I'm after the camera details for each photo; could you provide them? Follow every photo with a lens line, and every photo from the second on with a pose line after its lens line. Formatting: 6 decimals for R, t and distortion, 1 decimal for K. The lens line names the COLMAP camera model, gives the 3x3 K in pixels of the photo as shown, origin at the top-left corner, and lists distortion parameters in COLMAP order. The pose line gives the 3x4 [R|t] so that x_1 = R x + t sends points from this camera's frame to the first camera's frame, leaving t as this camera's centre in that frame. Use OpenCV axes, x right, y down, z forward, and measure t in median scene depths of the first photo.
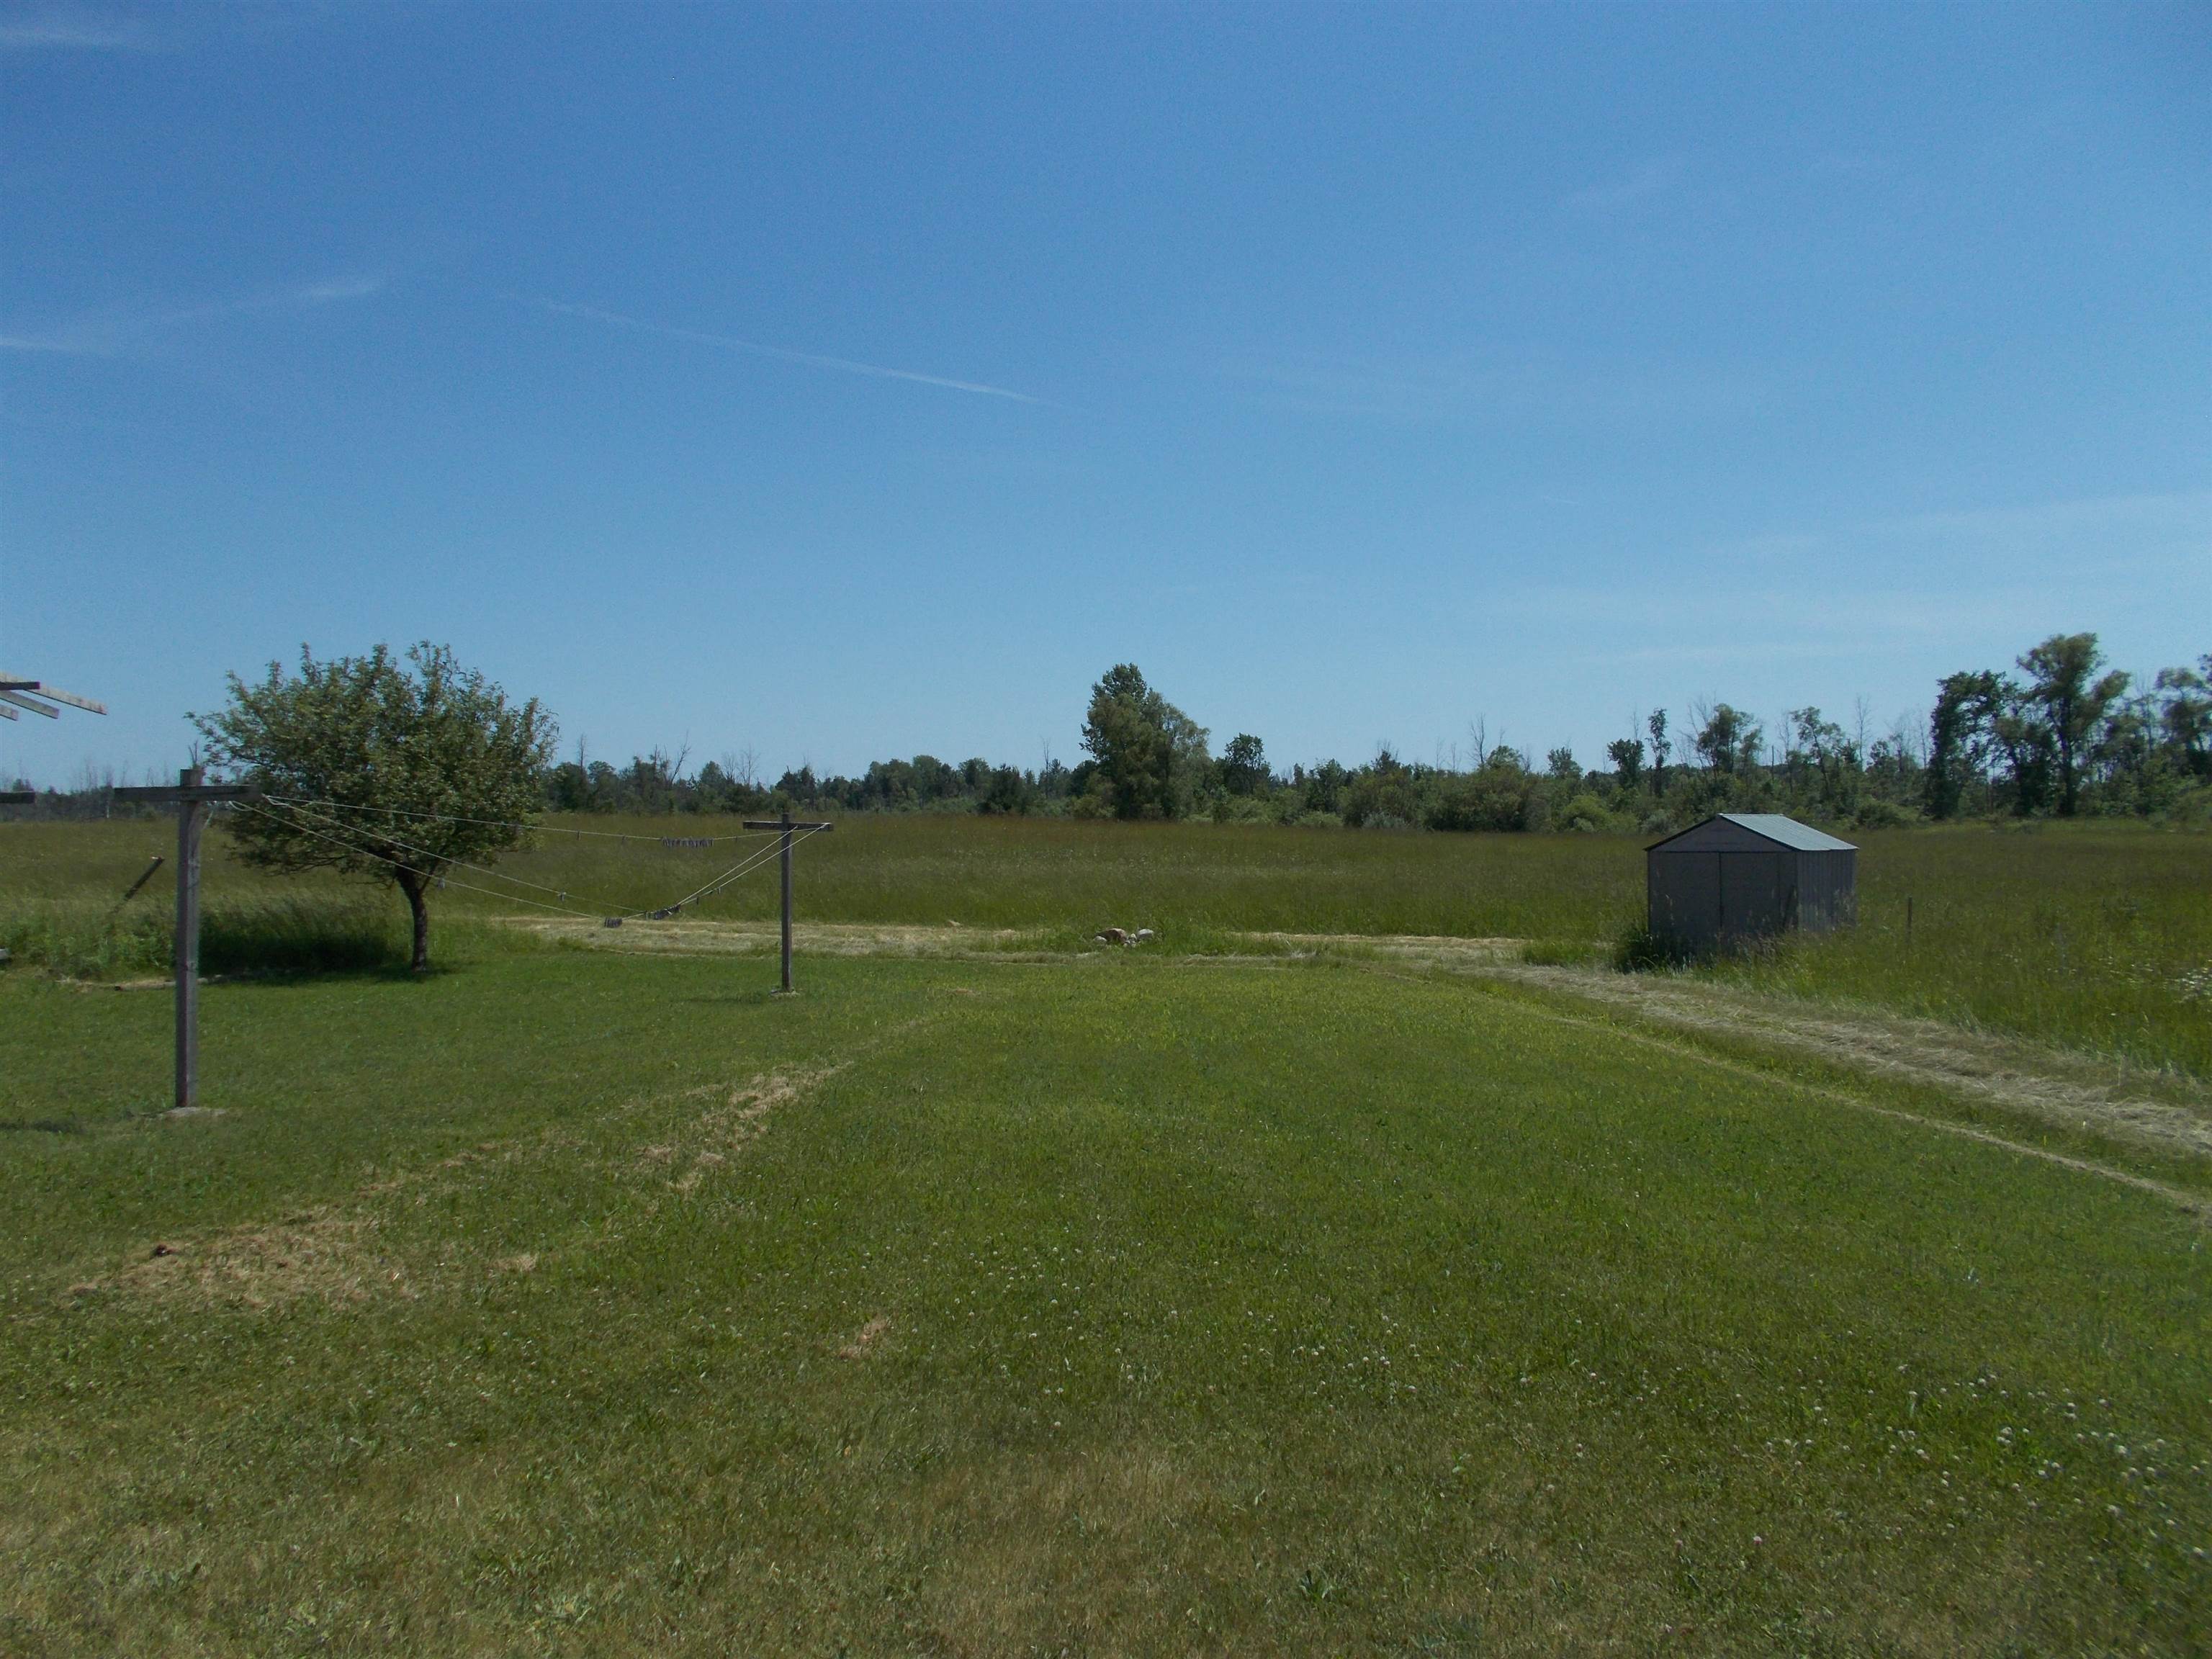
lens RADIAL K [[1677.7, 0, 1103.2], [0, 1677.7, 826.8], [0, 0, 1]] dist [-0.004798, -0.002242]
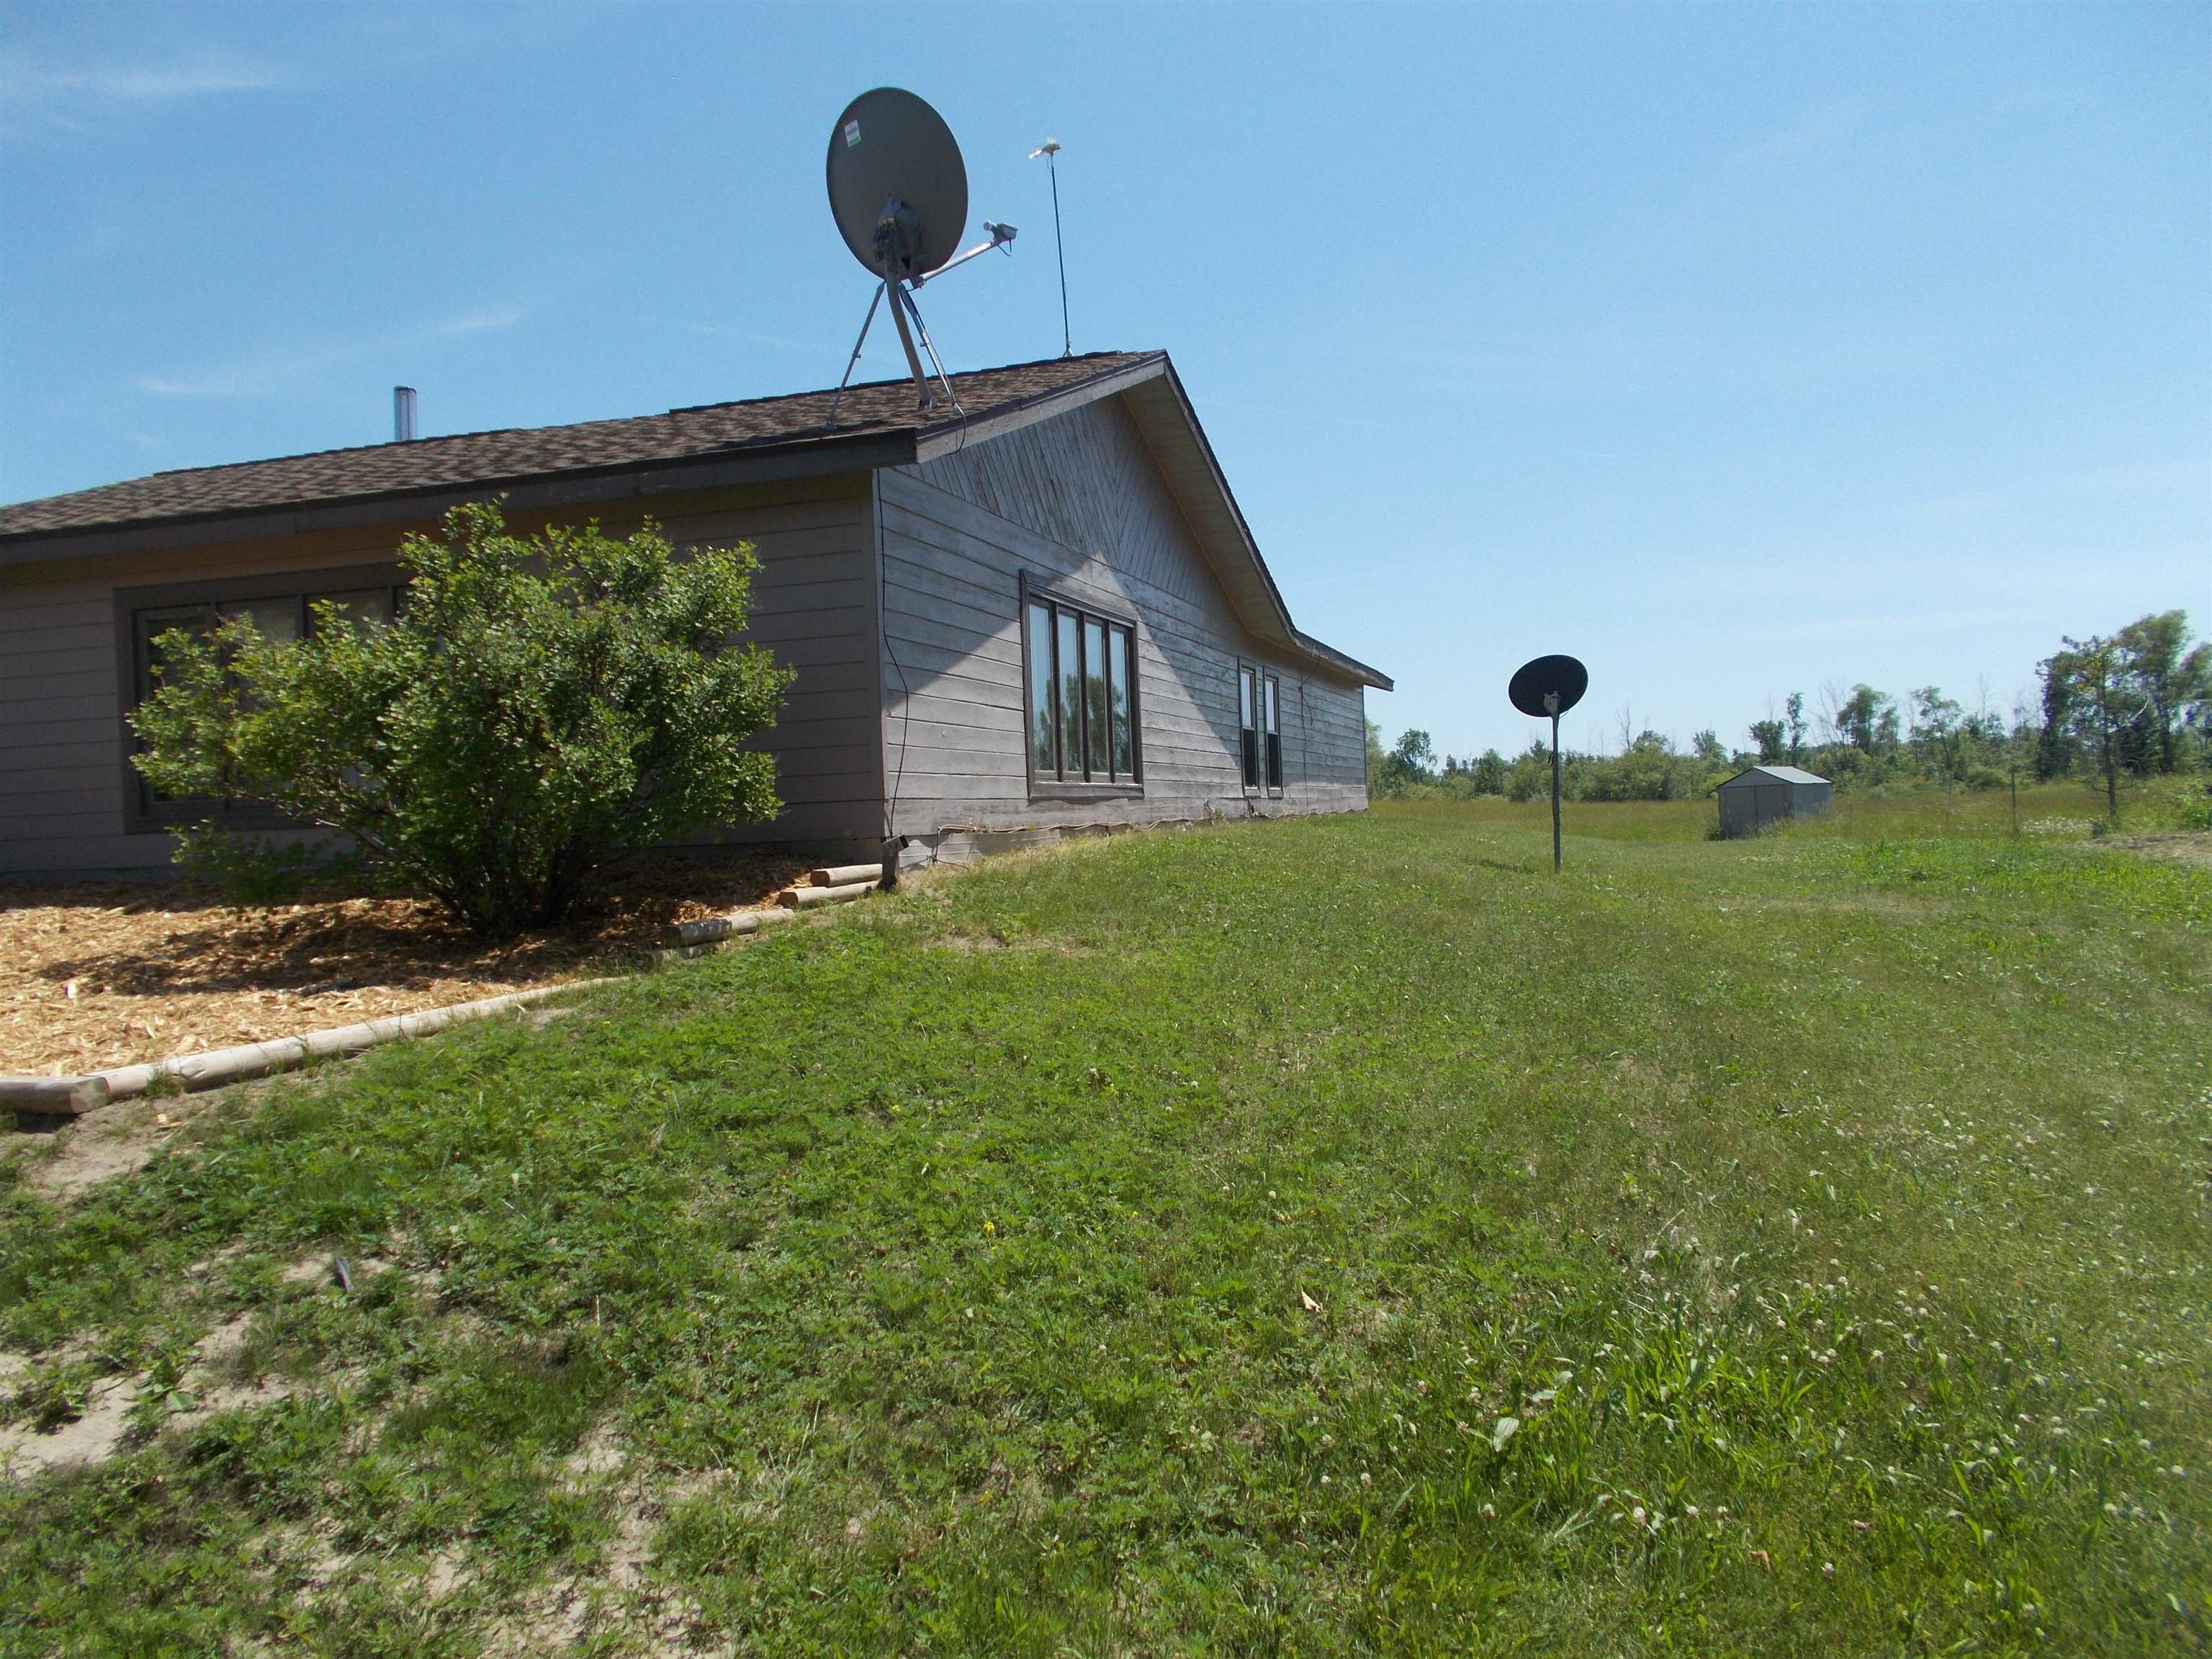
lens RADIAL K [[1677.7, 0, 1109.2], [0, 1677.7, 829.0], [0, 0, 1]] dist [-0.004798, -0.002242]
pose [[0.996266, -0.033236, -0.079684, -0.034139], [0.033214, 0.999447, -0.001592, 0.006806], [0.079693, -0.001061, 0.996819, -0.152082]]
